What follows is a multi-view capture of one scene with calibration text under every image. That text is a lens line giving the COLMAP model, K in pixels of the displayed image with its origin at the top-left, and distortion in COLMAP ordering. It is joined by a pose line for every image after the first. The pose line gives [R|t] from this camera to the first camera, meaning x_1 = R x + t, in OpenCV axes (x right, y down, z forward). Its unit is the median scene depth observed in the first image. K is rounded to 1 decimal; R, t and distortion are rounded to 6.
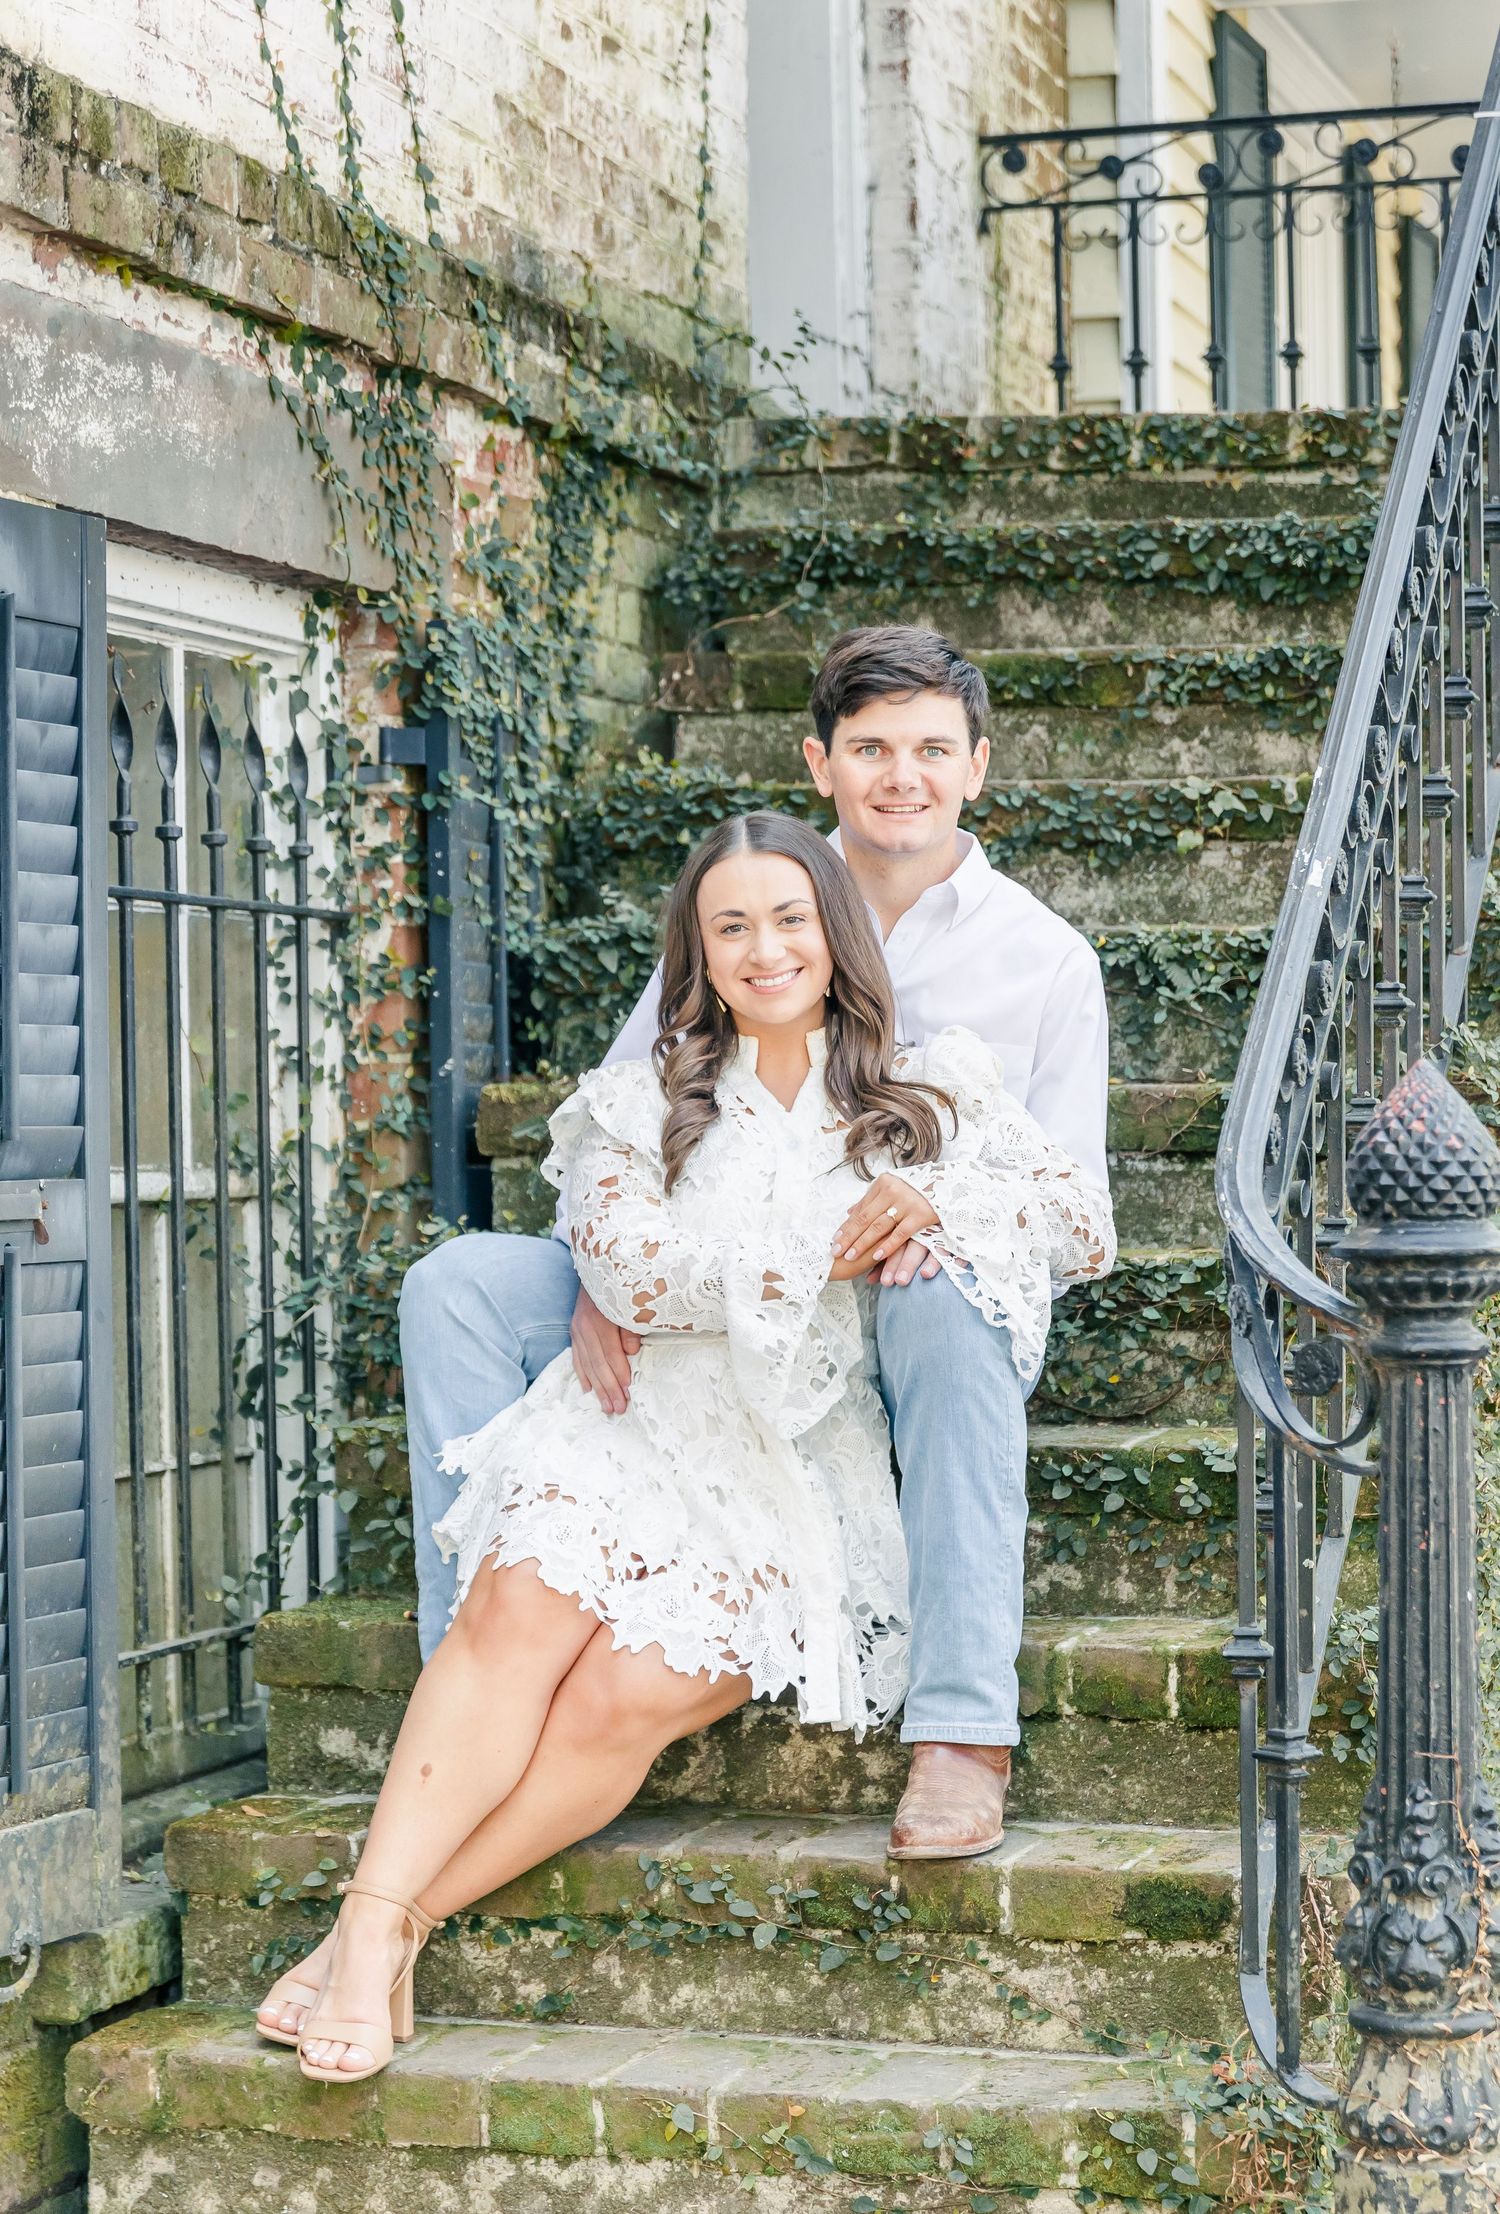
lens RADIAL K [[4760.4, 0, 804.3], [0, 4760.4, 1252.7], [0, 0, 1]] dist [-0.219459, 0.075466]
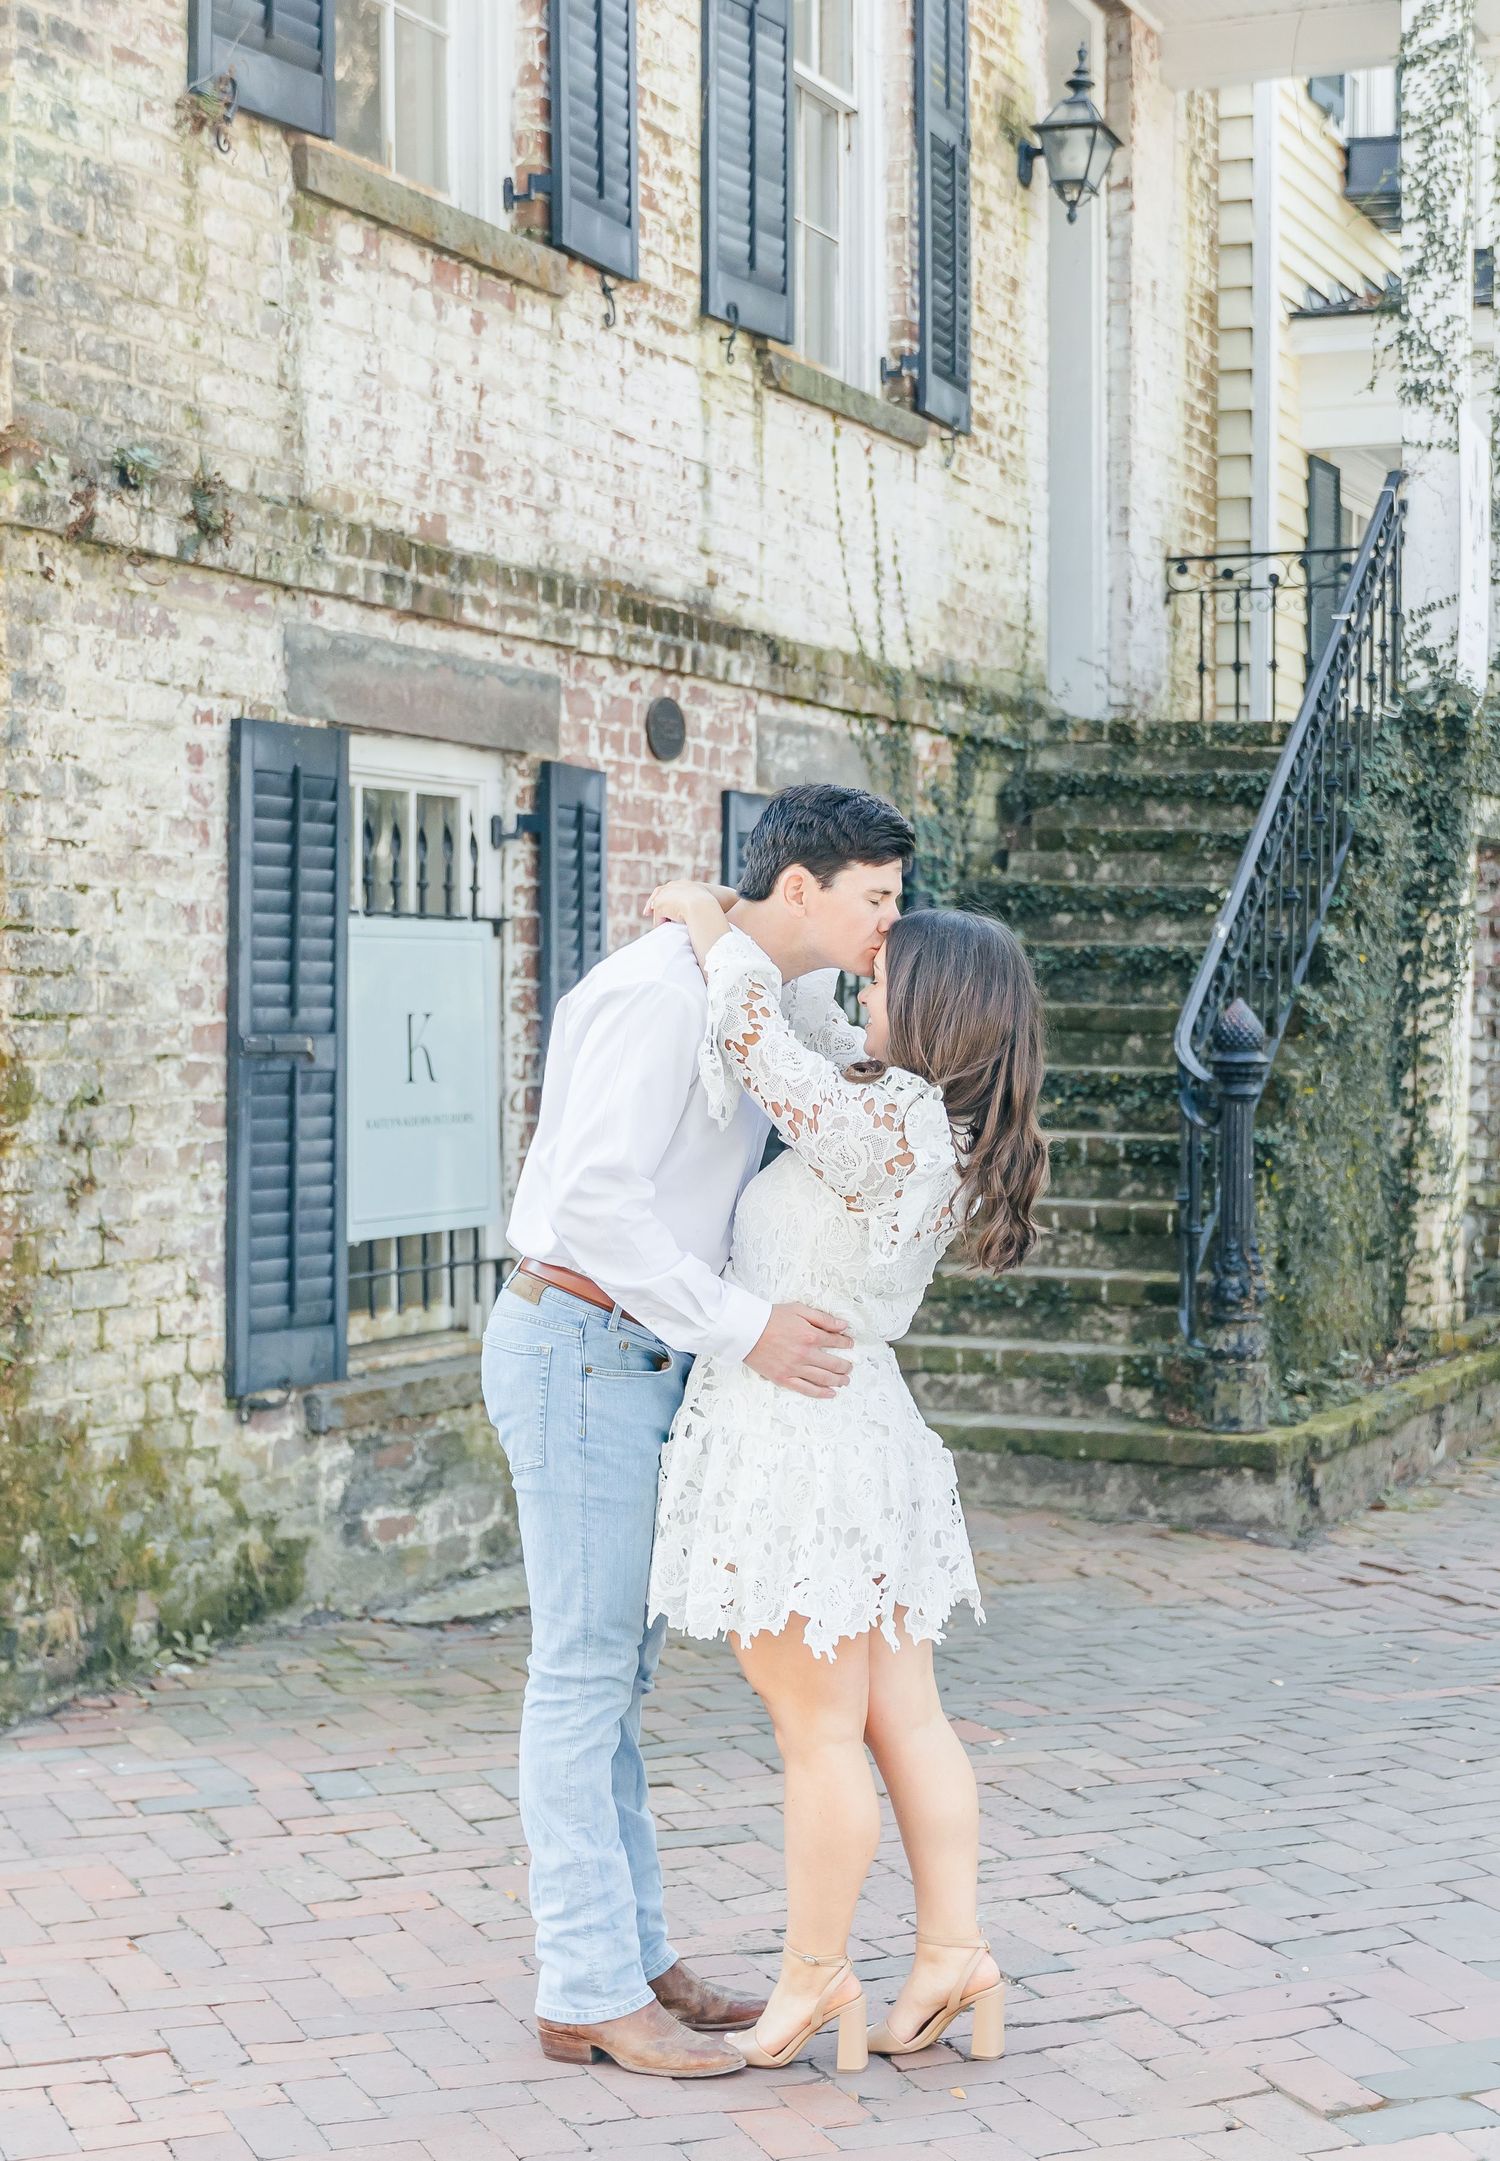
lens RADIAL K [[3371.5, 0, 751.6], [0, 3371.5, 1110.5], [0, 0, 1]] dist [-0.047014, -0.115579]
pose [[0.993030, 0.020540, -0.116056, 0.048386], [-0.020956, 0.999778, -0.002367, 0.028064], [0.115982, 0.004782, 0.993240, -0.775882]]
